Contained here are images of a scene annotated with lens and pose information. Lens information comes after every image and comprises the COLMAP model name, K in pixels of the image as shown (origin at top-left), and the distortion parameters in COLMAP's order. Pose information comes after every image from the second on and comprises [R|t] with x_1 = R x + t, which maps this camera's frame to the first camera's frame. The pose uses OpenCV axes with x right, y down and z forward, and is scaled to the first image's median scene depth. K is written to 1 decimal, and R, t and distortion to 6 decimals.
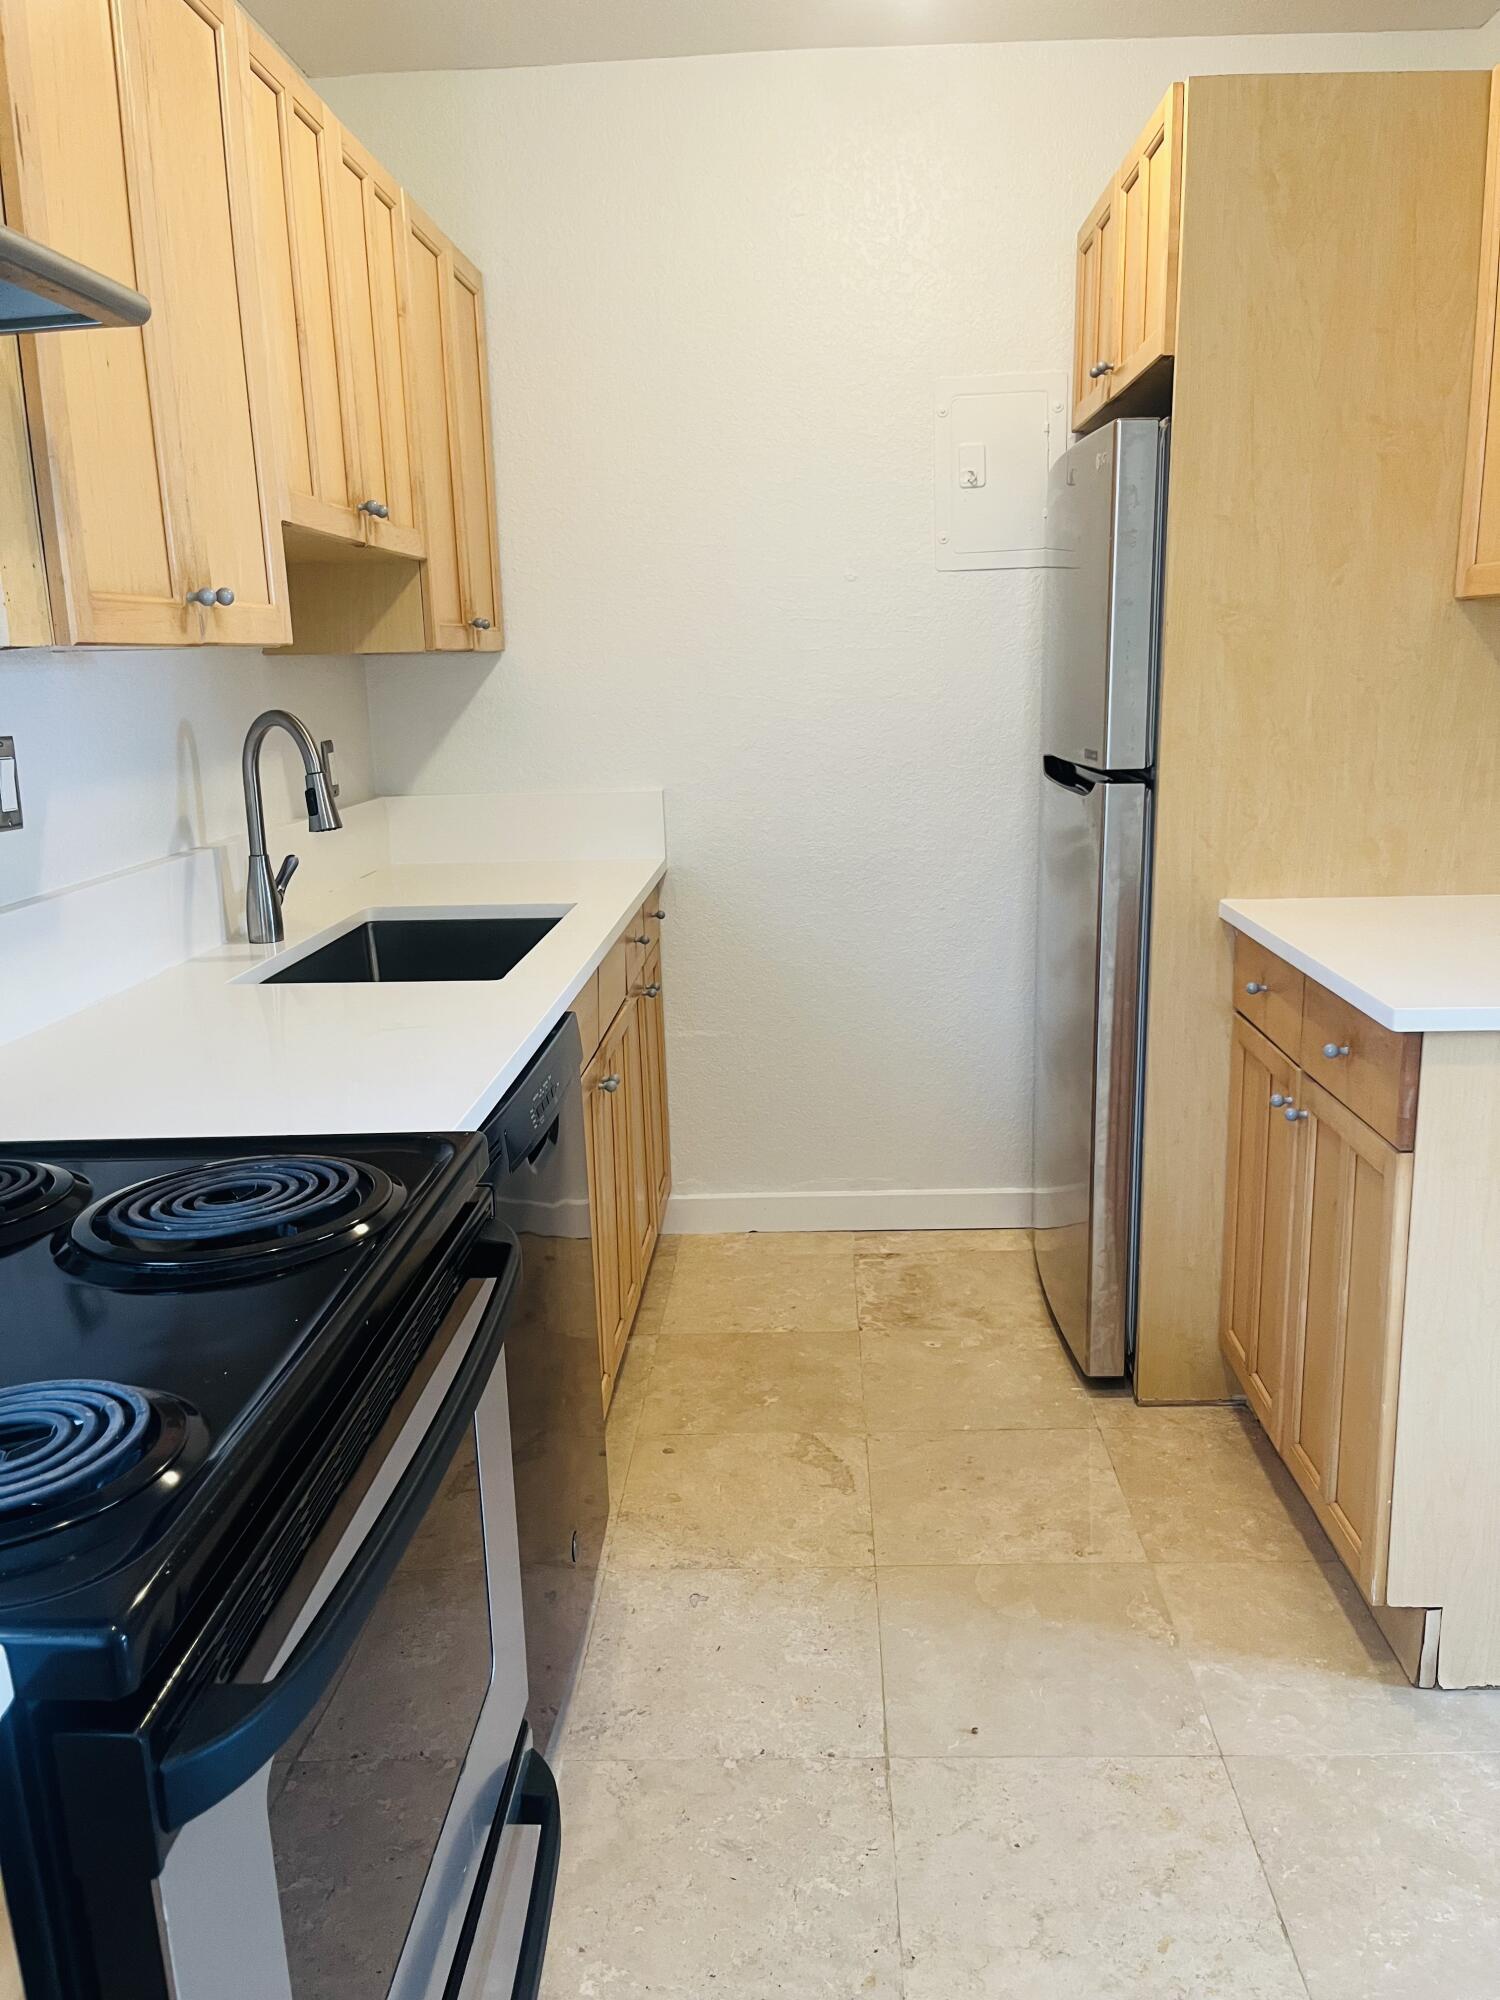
lens RADIAL K [[1517.4, 0, 750.2], [0, 1517.4, 999.7], [0, 0, 1]] dist [0.000888, -0.015770]
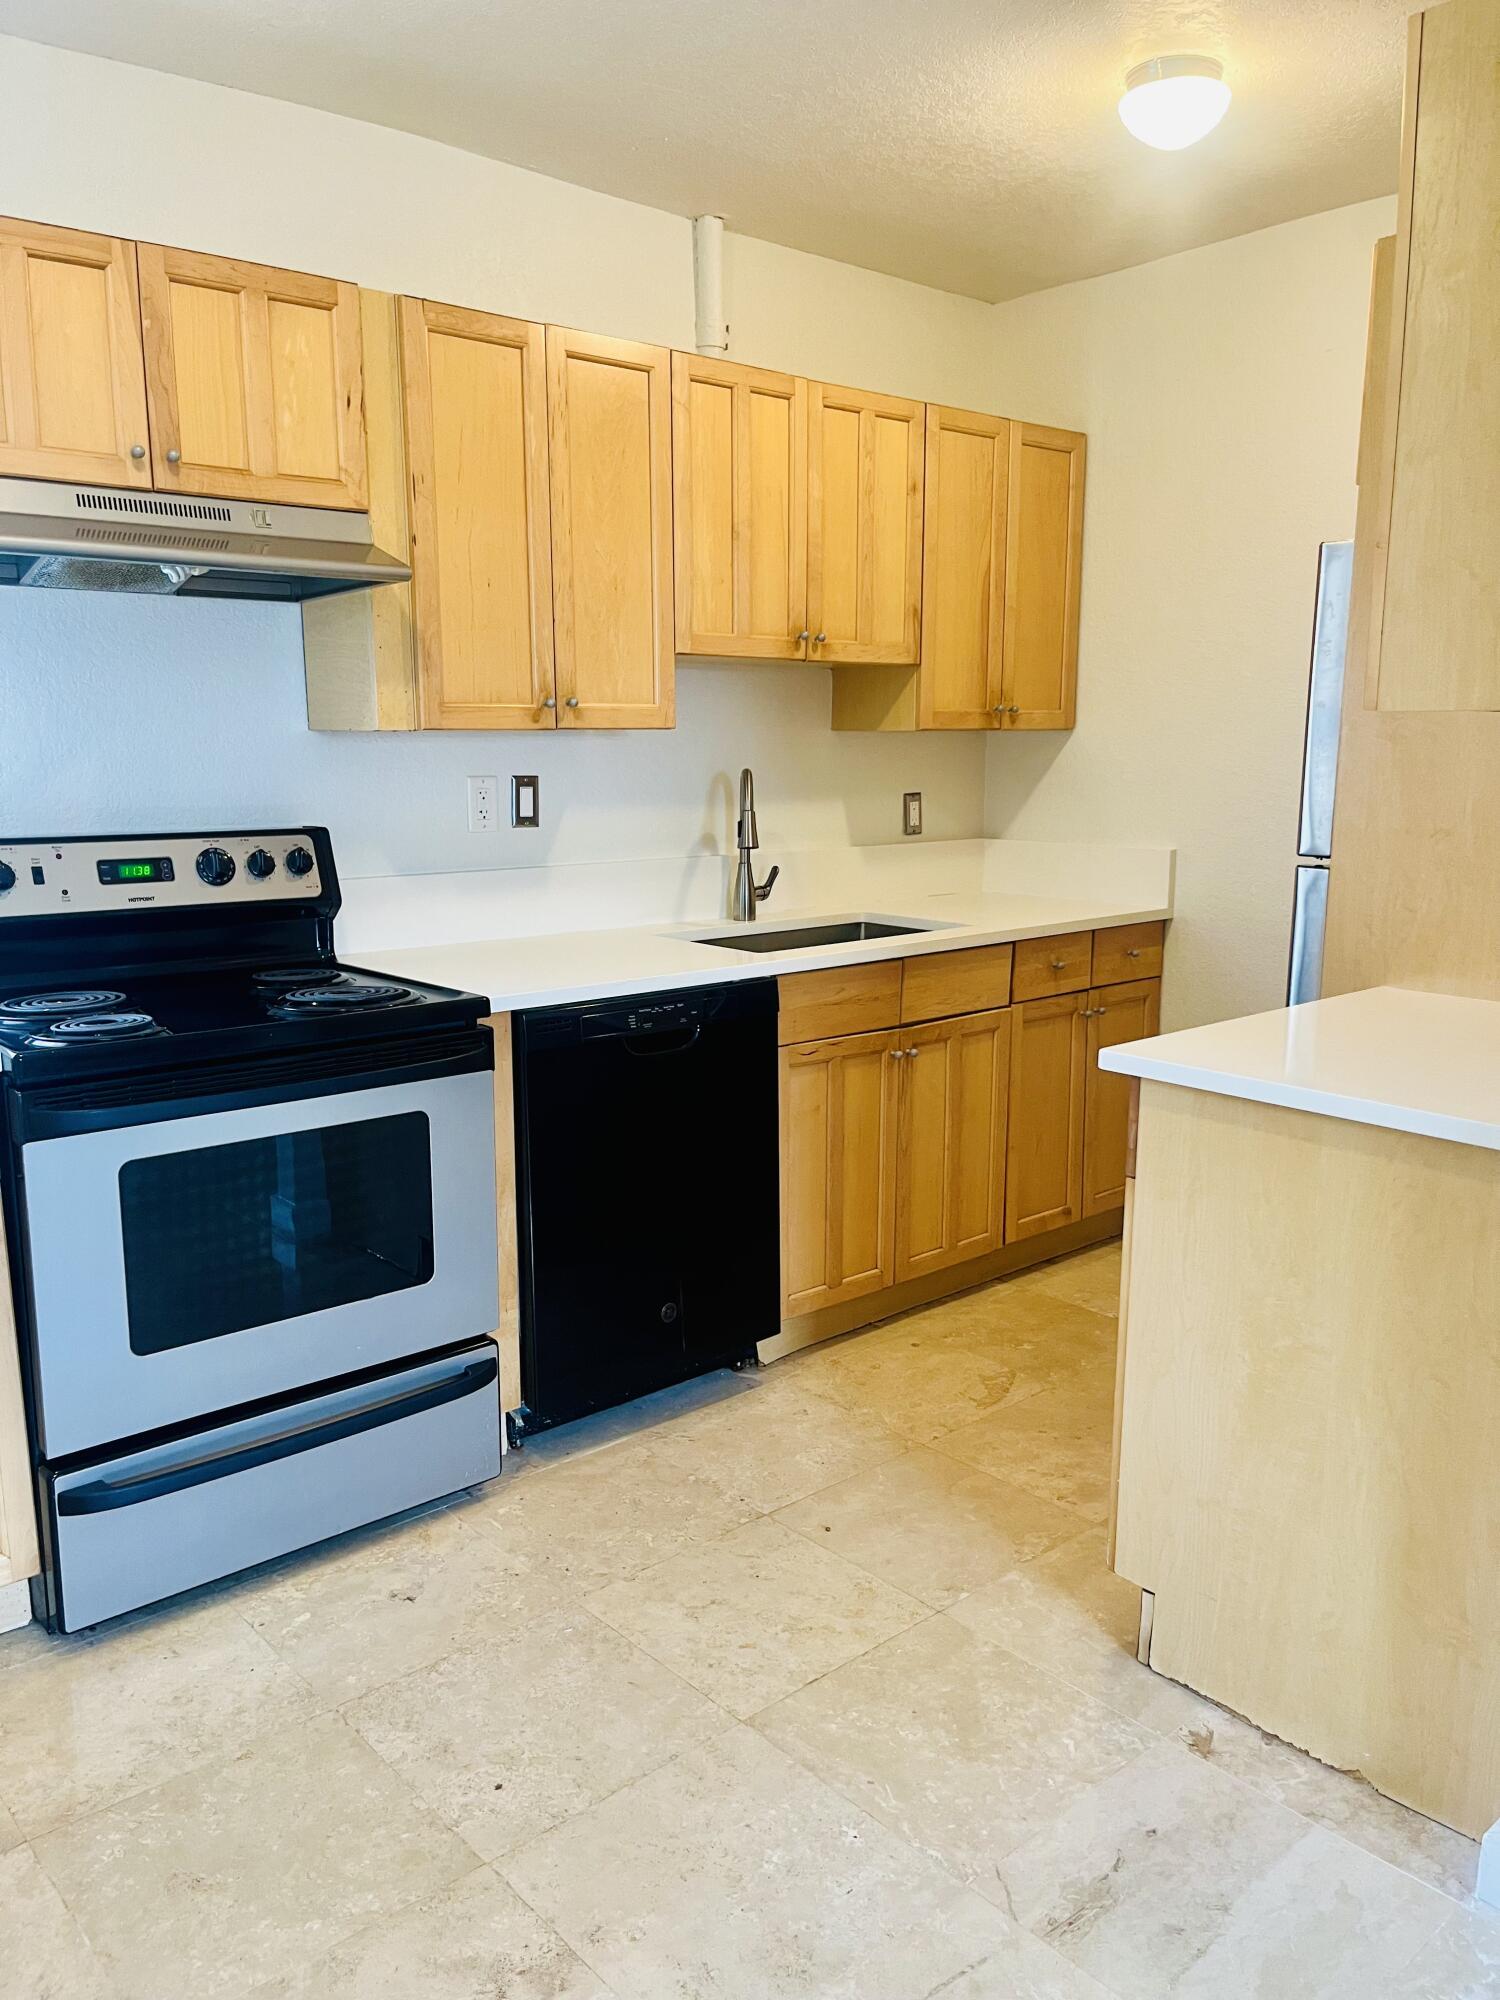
lens RADIAL K [[1517.4, 0, 752.5], [0, 1517.4, 1000.5], [0, 0, 1]] dist [0.000888, -0.015770]
pose [[0.685042, 0.153326, -0.712186, 0.832268], [-0.176515, 0.983405, 0.041929, -0.026448], [0.706796, 0.096988, 0.700738, -0.043996]]
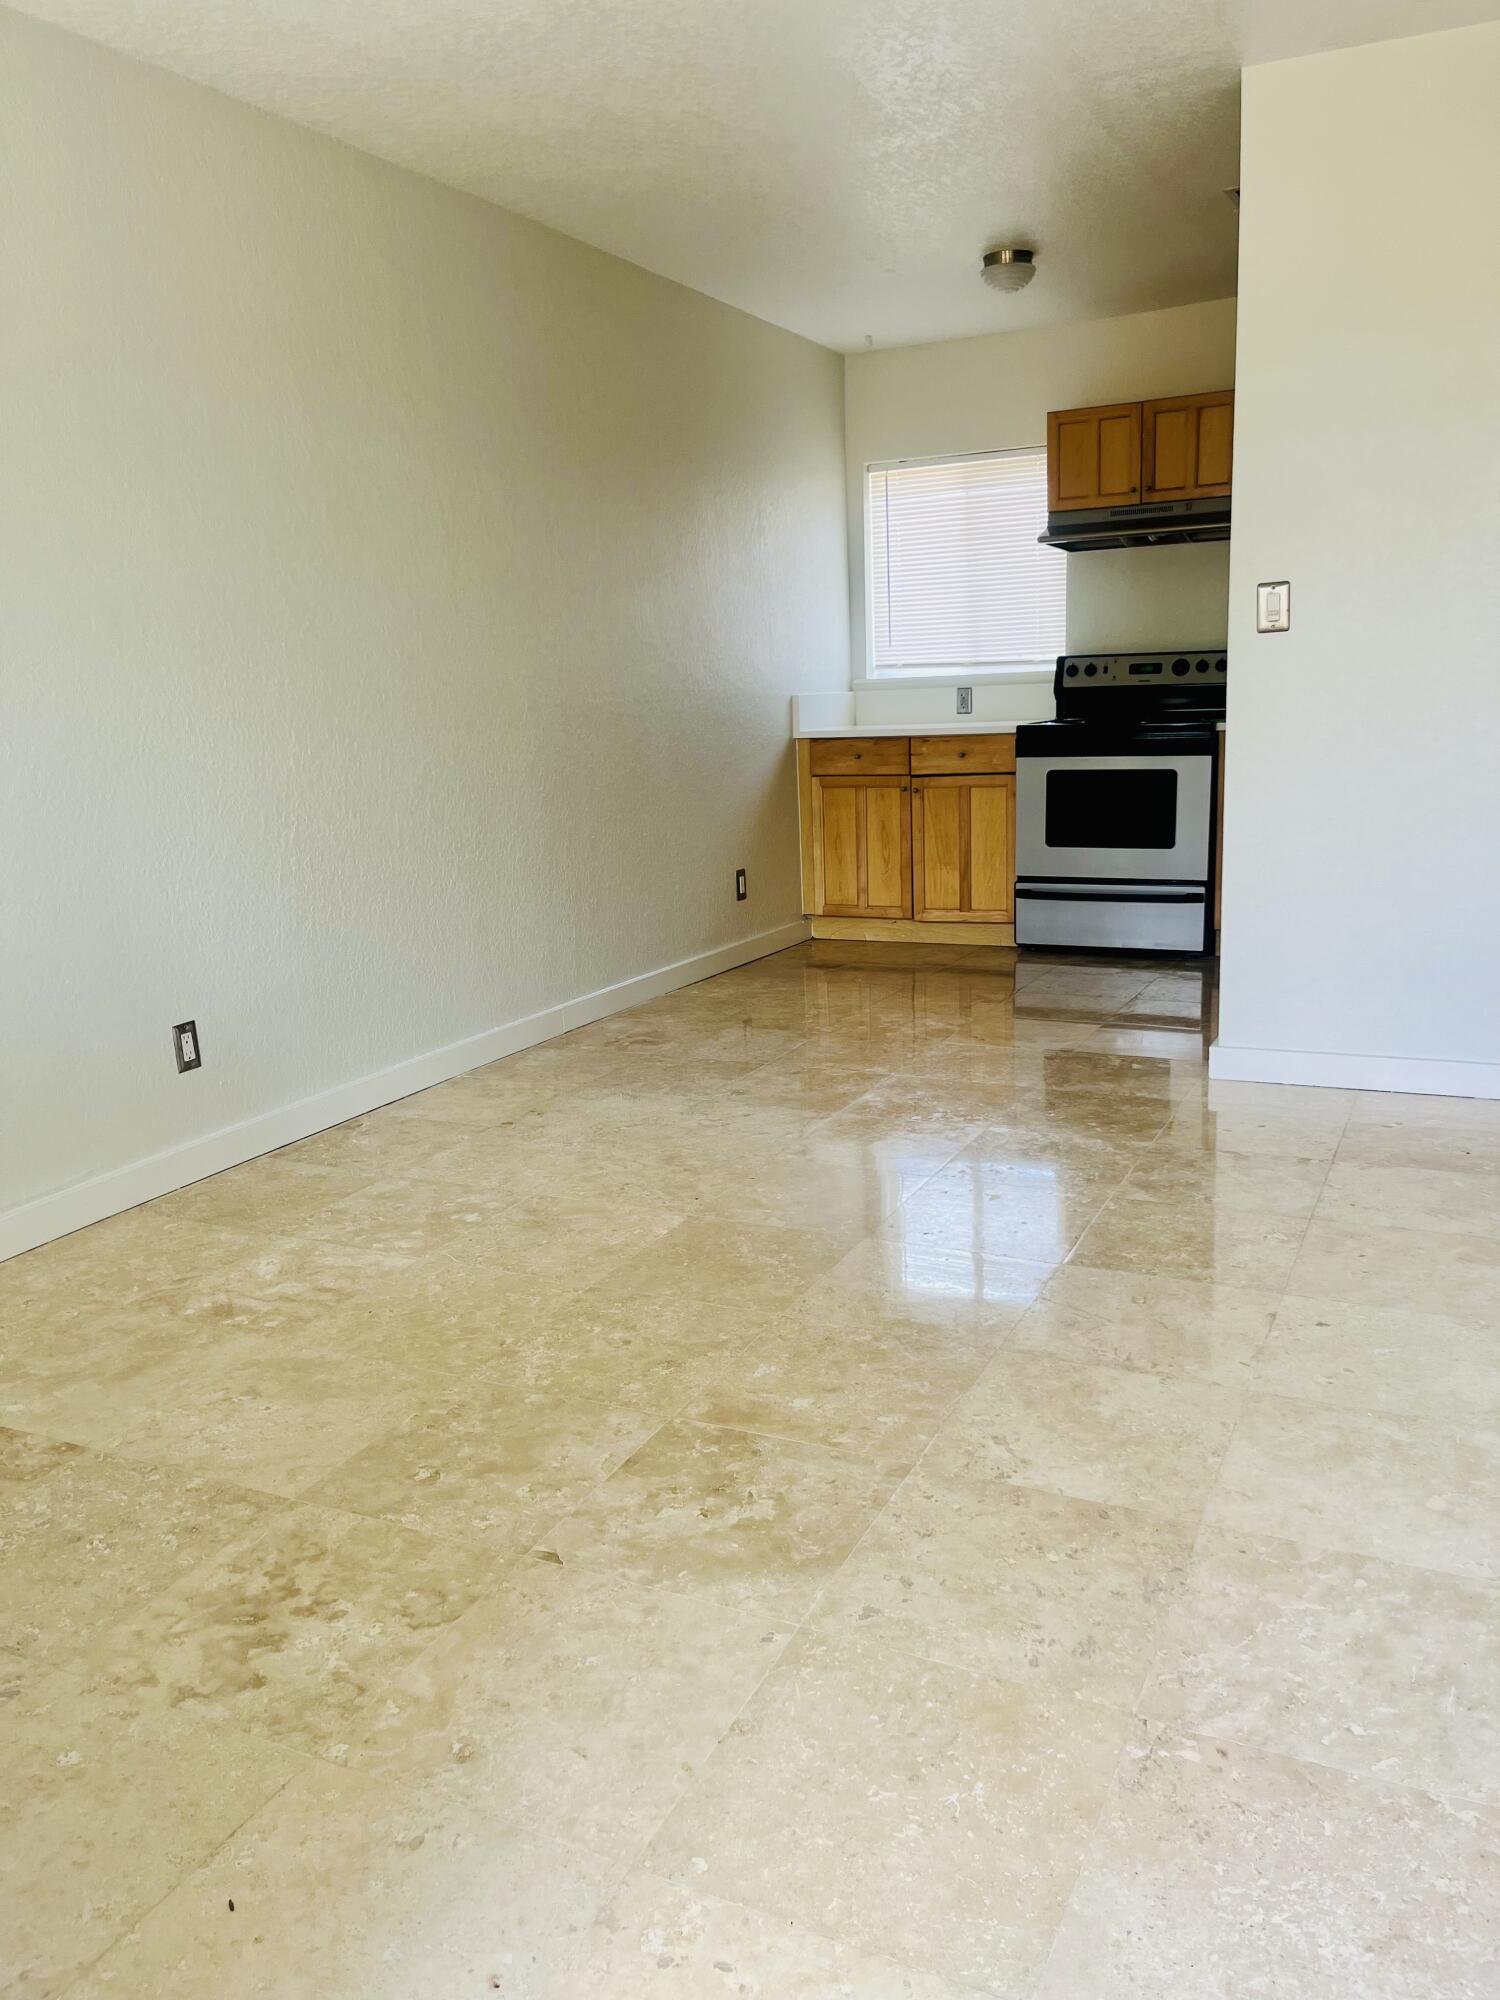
lens RADIAL K [[1517.4, 0, 749.2], [0, 1517.4, 1001.2], [0, 0, 1]] dist [0.000888, -0.015770]
pose [[-0.404077, 0.239033, -0.882941, 2.421163], [-0.145878, 0.936060, 0.320174, -0.194998], [0.903018, 0.258177, -0.343370, 0.855184]]
